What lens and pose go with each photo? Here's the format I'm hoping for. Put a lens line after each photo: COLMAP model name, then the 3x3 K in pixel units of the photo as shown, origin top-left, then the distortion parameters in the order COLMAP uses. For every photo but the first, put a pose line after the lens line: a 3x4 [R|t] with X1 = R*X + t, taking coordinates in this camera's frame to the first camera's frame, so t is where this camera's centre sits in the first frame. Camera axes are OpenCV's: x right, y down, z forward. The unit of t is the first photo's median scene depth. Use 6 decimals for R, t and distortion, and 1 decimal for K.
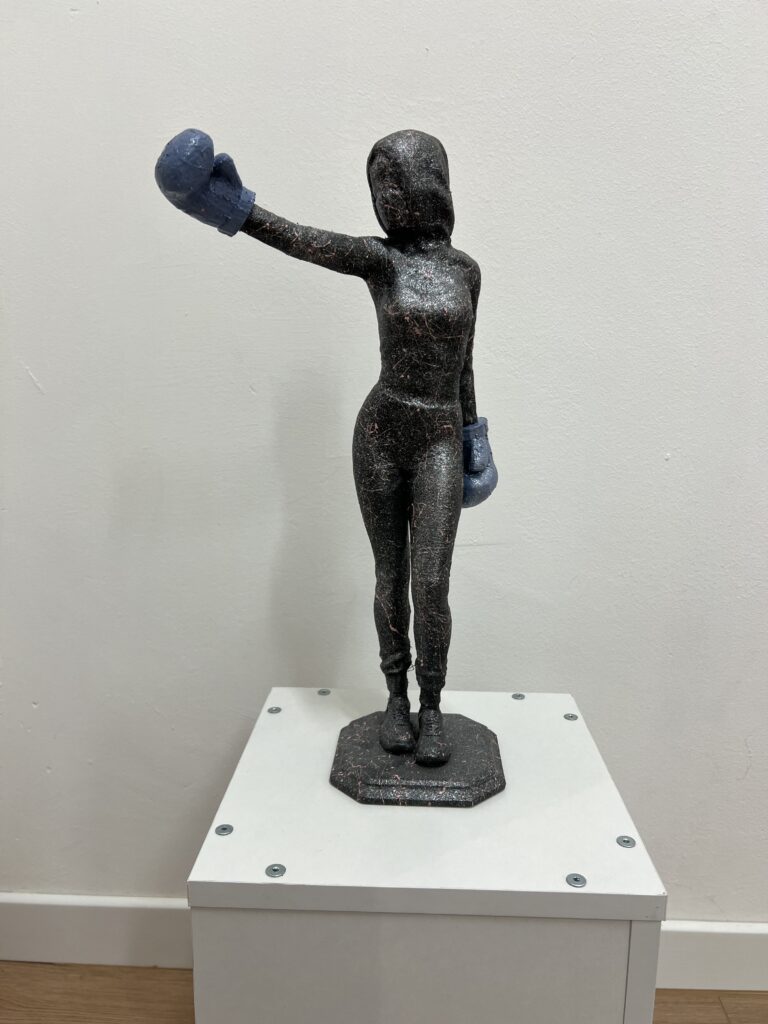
lens RADIAL K [[778.8, 0, 389.6], [0, 778.8, 507.5], [0, 0, 1]] dist [0.033729, -0.047537]
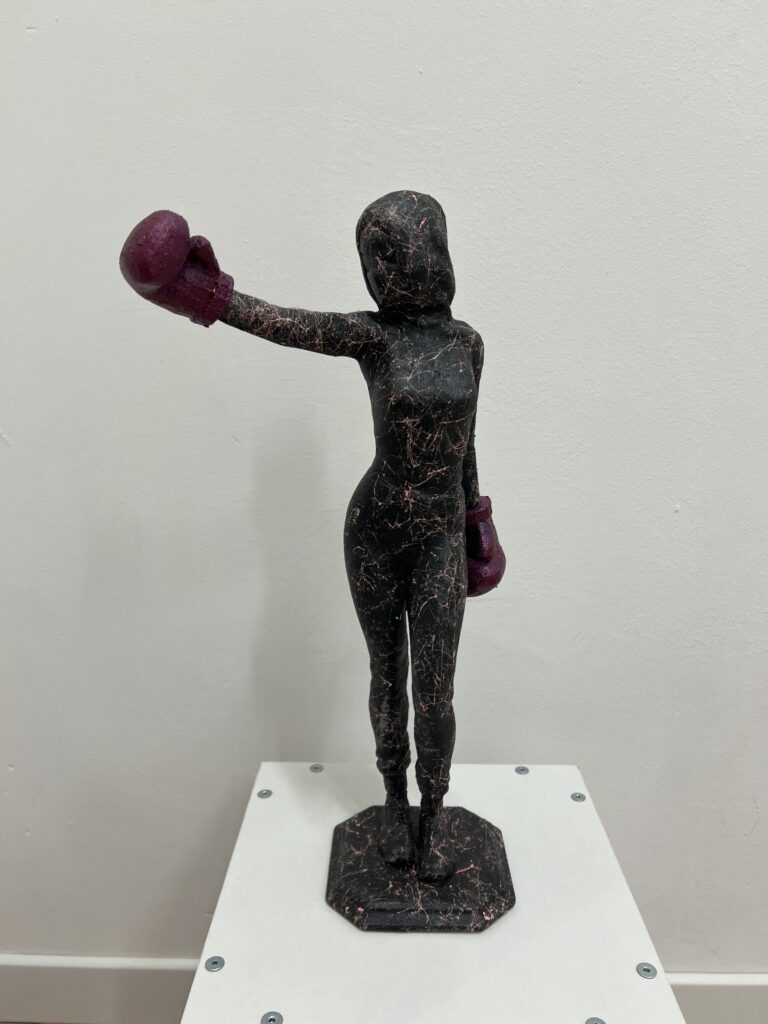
lens RADIAL K [[780.0, 0, 384.0], [0, 780.0, 512.0], [0, 0, 1]] dist [0.034732, -0.049302]
pose [[0.999842, -0.009577, 0.014978, -0.013706], [0.008919, 0.999018, 0.043403, -0.114176], [-0.015379, -0.043262, 0.998945, 0.065684]]
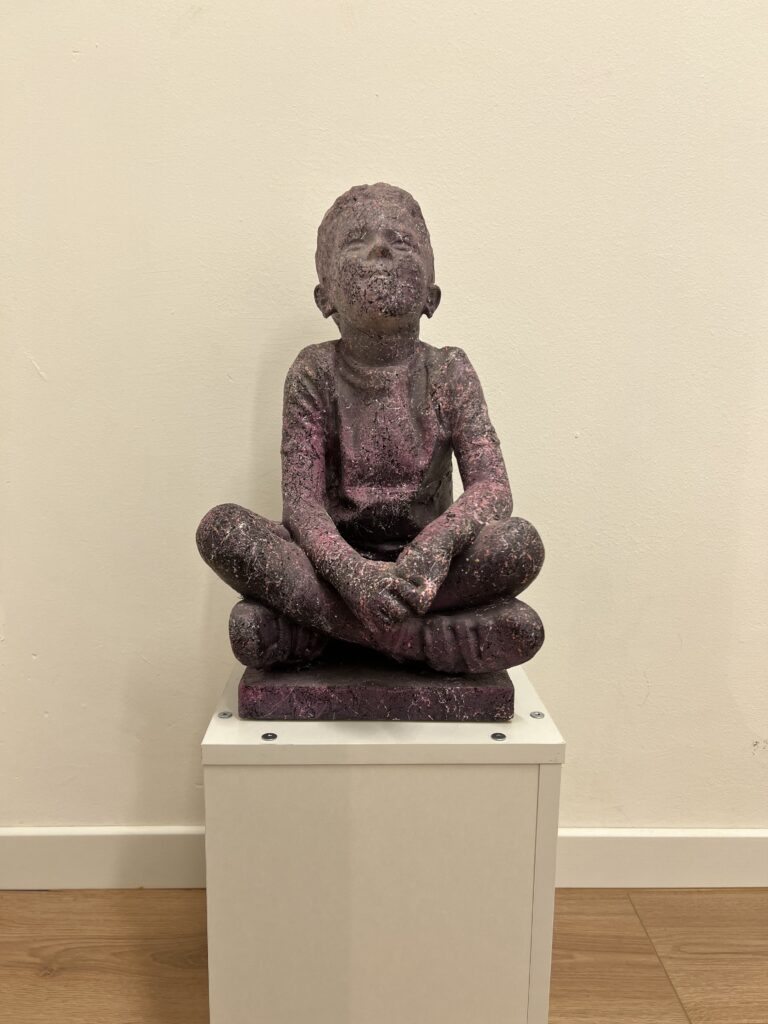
lens RADIAL K [[775.2, 0, 384.0], [0, 775.2, 512.0], [0, 0, 1]] dist [0.037773, -0.045955]
pose [[0.997762, -0.006984, 0.066493, -0.025819], [0.007565, 0.999935, -0.008479, 0.068249], [-0.066429, 0.008963, 0.997751, -0.195926]]
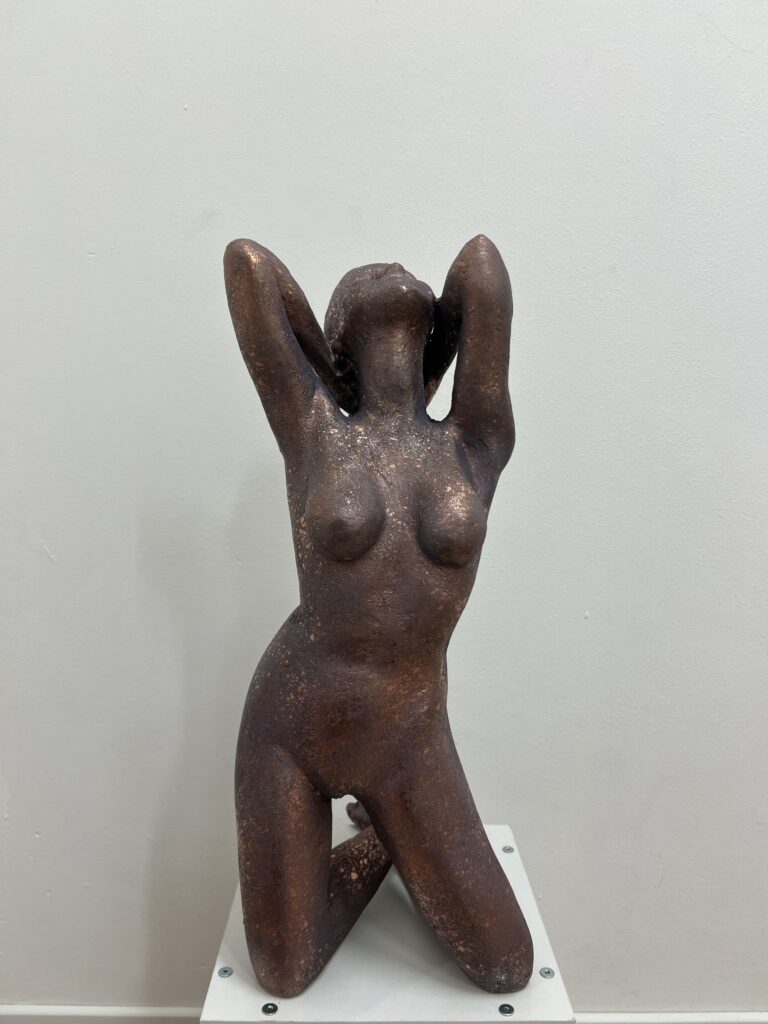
lens RADIAL K [[777.2, 0, 384.0], [0, 777.2, 508.5], [0, 0, 1]] dist [0.040749, -0.056877]
pose [[0.998774, -0.002342, 0.049440, -0.014892], [0.005335, 0.998154, -0.060501, -0.171781], [-0.049207, 0.060690, 0.996943, -0.203432]]
